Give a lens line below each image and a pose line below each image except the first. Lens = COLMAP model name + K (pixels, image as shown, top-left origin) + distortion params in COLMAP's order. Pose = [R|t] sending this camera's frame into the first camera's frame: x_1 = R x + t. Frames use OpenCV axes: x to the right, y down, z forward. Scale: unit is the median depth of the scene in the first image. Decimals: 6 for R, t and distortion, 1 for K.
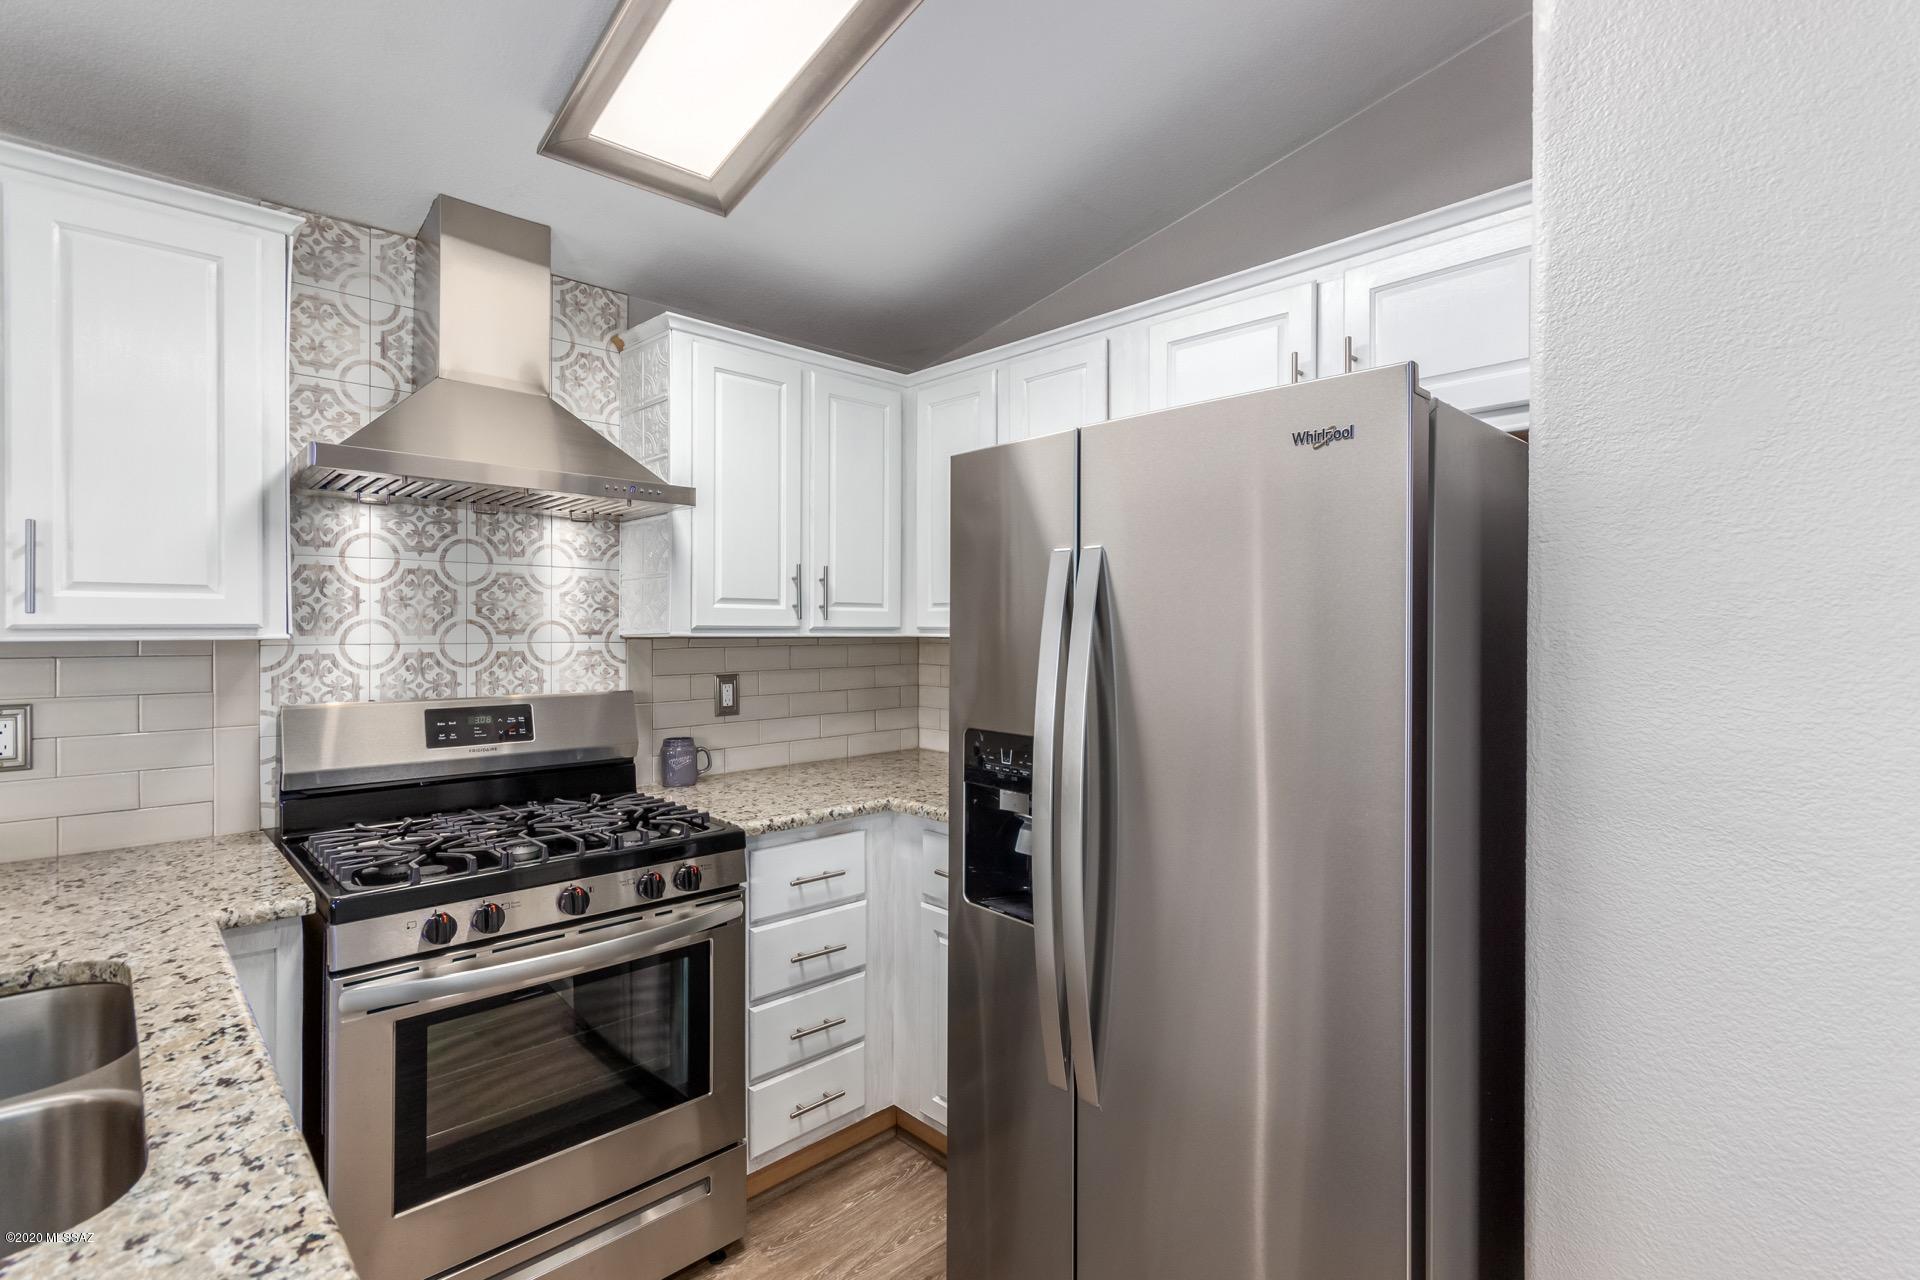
lens RADIAL K [[891.1, 0, 965.6], [0, 891.1, 629.1], [0, 0, 1]] dist [0.001292, 0.000537]
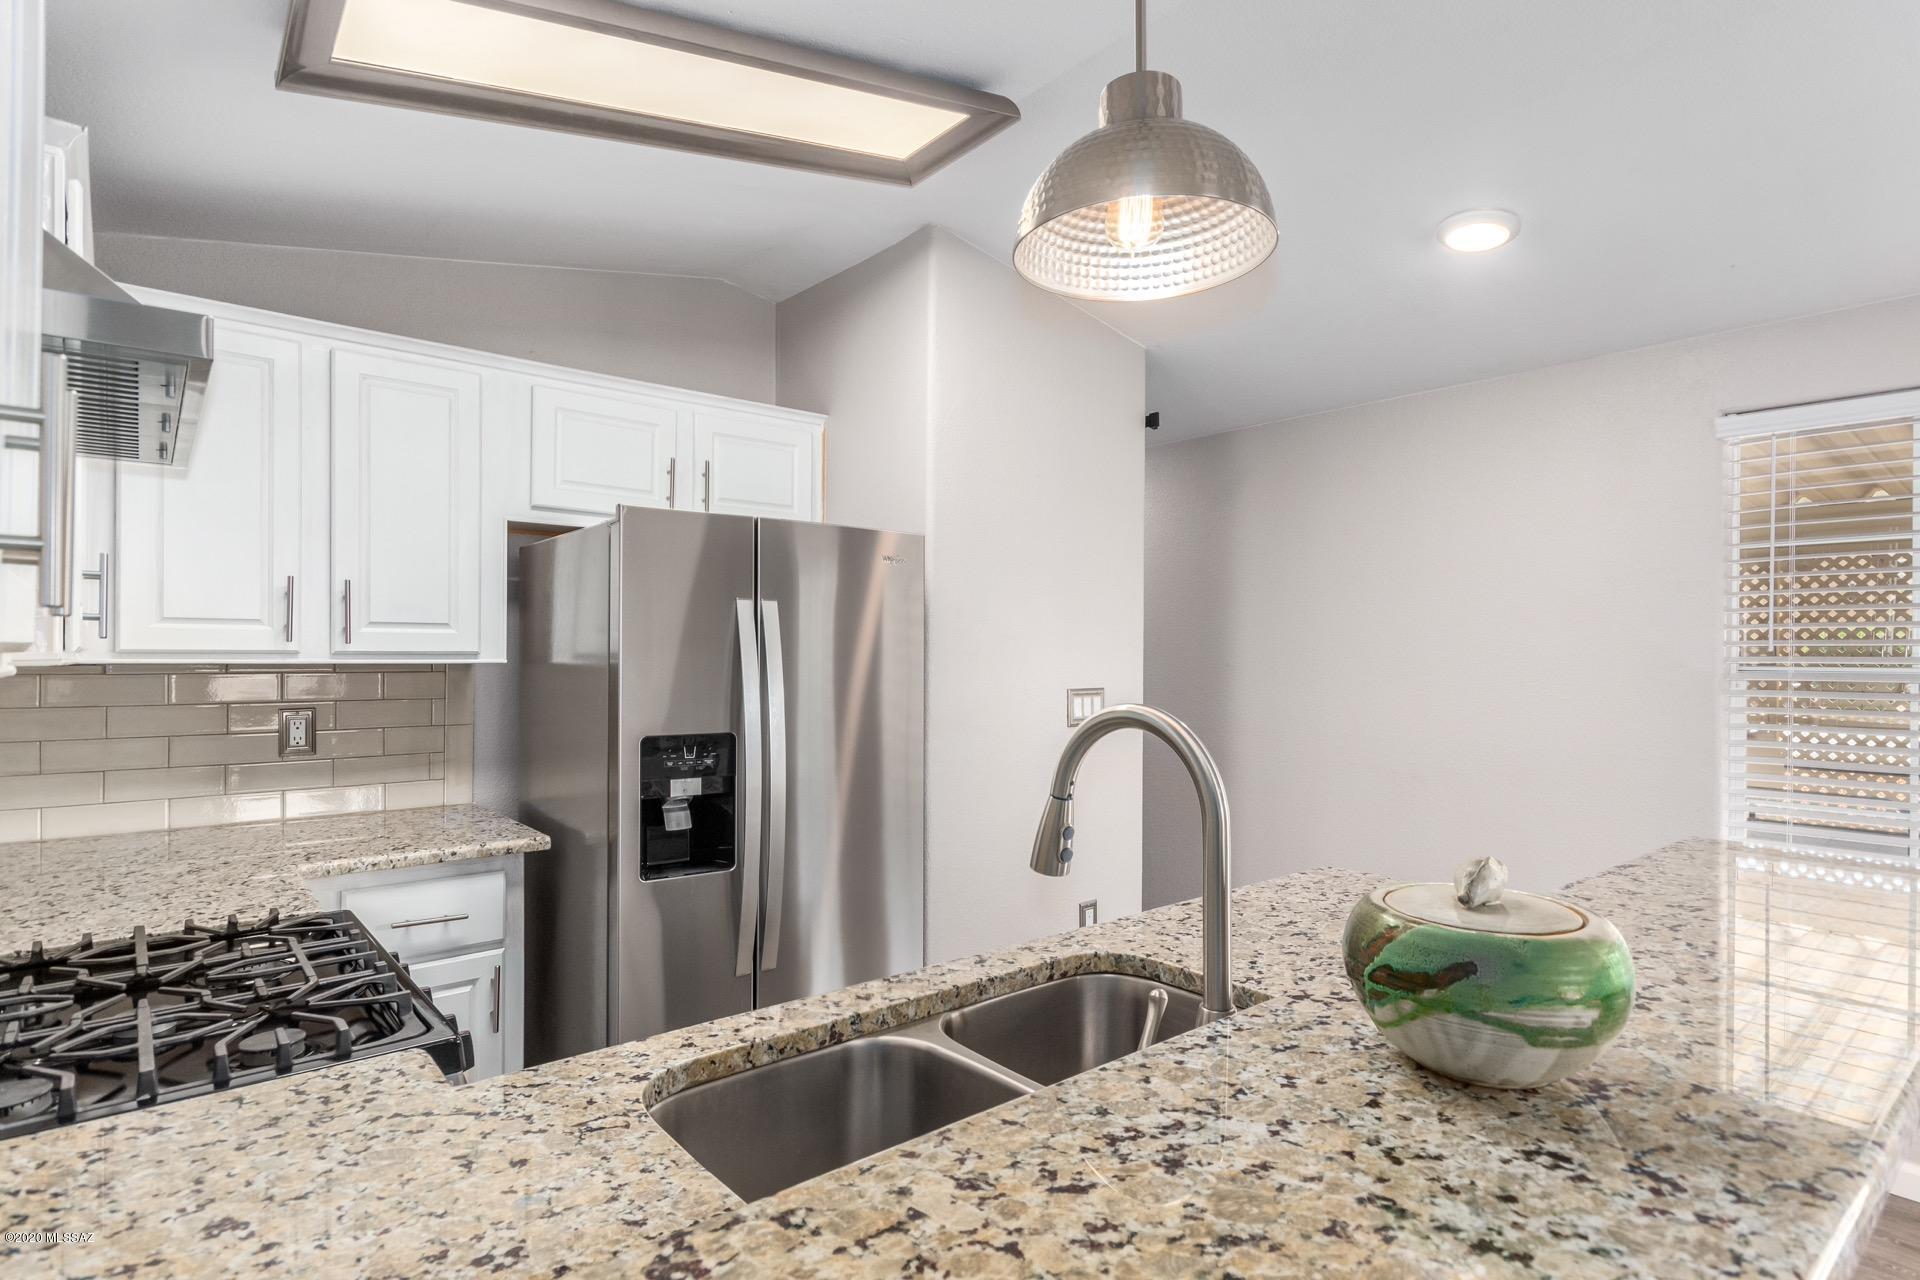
lens RADIAL K [[993.2, 0, 968.7], [0, 993.2, 648.4], [0, 0, 1]] dist [0.004445, -0.000207]
pose [[0.064381, 0.005538, 0.997910, -0.981154], [-0.002582, 0.999982, -0.005383, -0.001239], [-0.997922, -0.002230, 0.064394, 0.362165]]
